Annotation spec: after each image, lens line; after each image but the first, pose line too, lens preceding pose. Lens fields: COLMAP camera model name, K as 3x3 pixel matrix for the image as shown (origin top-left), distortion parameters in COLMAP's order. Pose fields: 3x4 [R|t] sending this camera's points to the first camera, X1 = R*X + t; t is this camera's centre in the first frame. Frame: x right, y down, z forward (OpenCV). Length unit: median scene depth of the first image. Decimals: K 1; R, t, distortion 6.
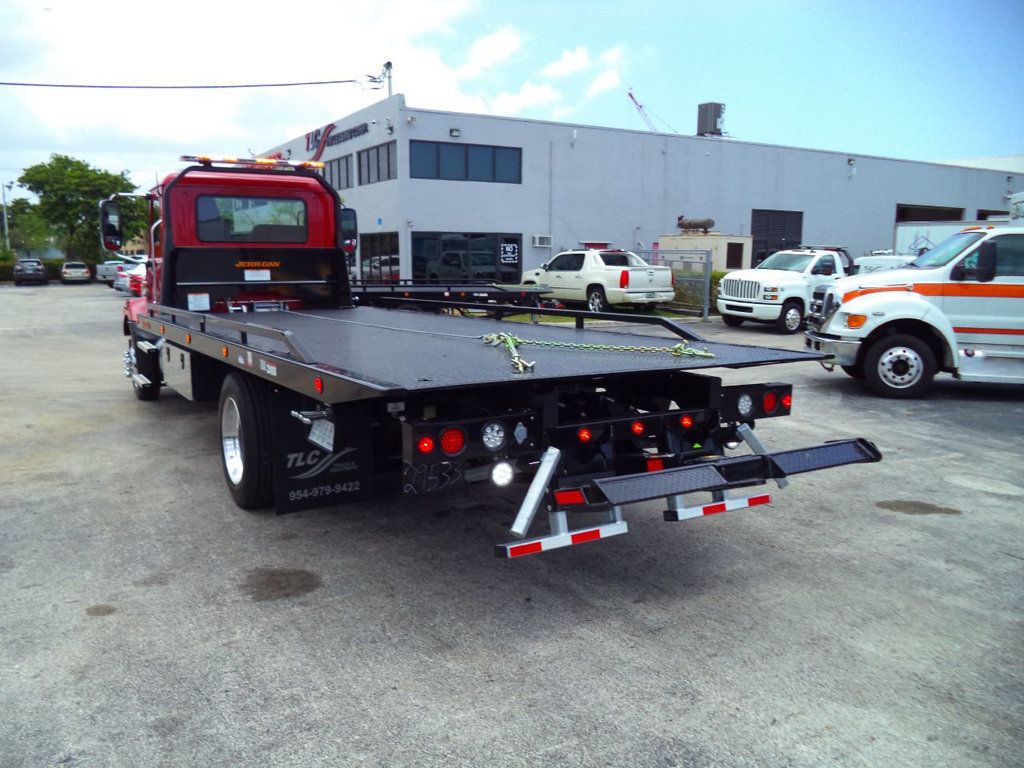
lens RADIAL K [[810.6, 0, 512.0], [0, 810.6, 384.0], [0, 0, 1]] dist [-0.044819, 0.038626]
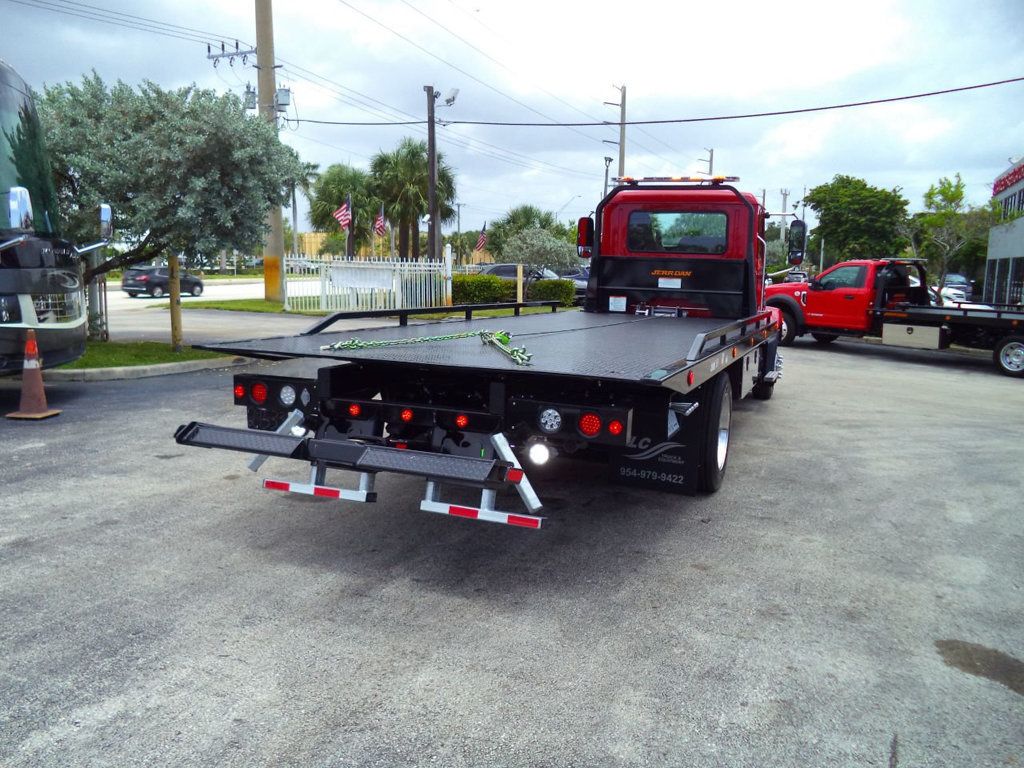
lens RADIAL K [[817.2, 0, 538.4], [0, 817.2, 387.7], [0, 0, 1]] dist [-0.005206, -0.040482]
pose [[0.622299, 0.132491, -0.771486, 0.197681], [-0.147030, 0.987814, 0.051043, -0.011495], [0.768847, 0.081668, 0.634196, 0.078429]]
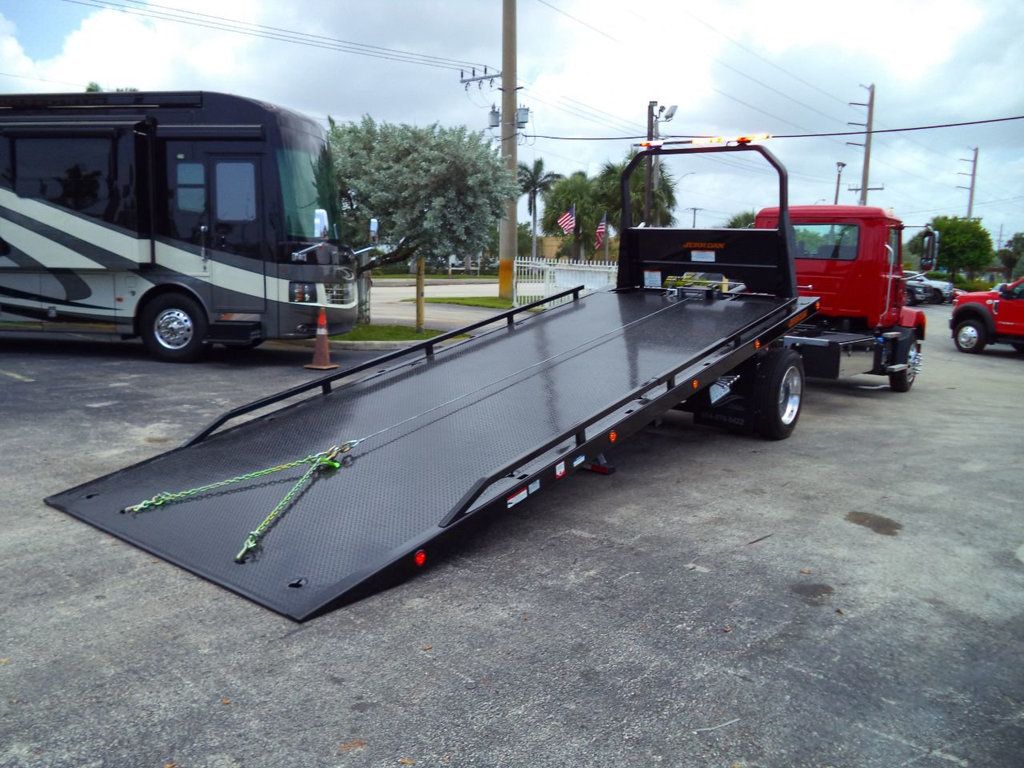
lens RADIAL K [[826.6, 0, 555.0], [0, 826.6, 400.0], [0, 0, 1]] dist [-0.029843, -0.000299]
pose [[0.396088, 0.166703, -0.902953, 0.330811], [-0.180644, 0.978310, 0.101375, -0.007685], [0.900268, 0.122960, 0.417611, 0.050035]]
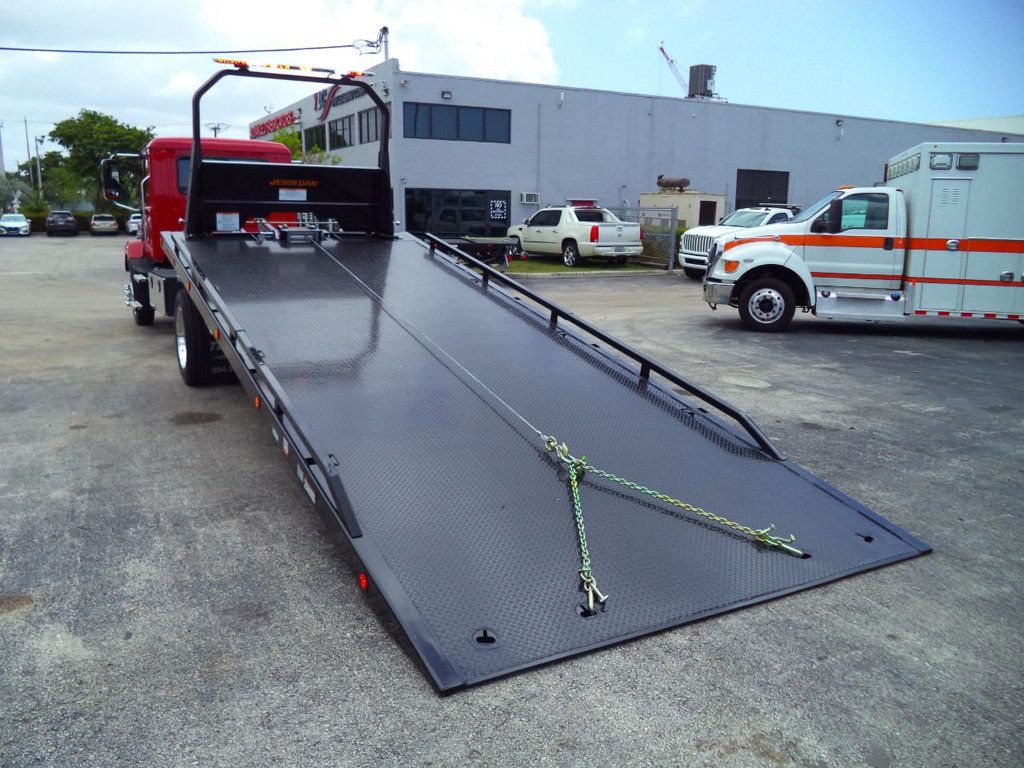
lens RADIAL K [[810.6, 0, 512.0], [0, 810.6, 384.0], [0, 0, 1]] dist [-0.044819, 0.038626]
pose [[0.999362, 0.014534, -0.032615, 0.073045], [-0.012868, 0.998629, 0.050731, 0.019165], [0.033308, -0.050279, 0.998180, -0.102375]]
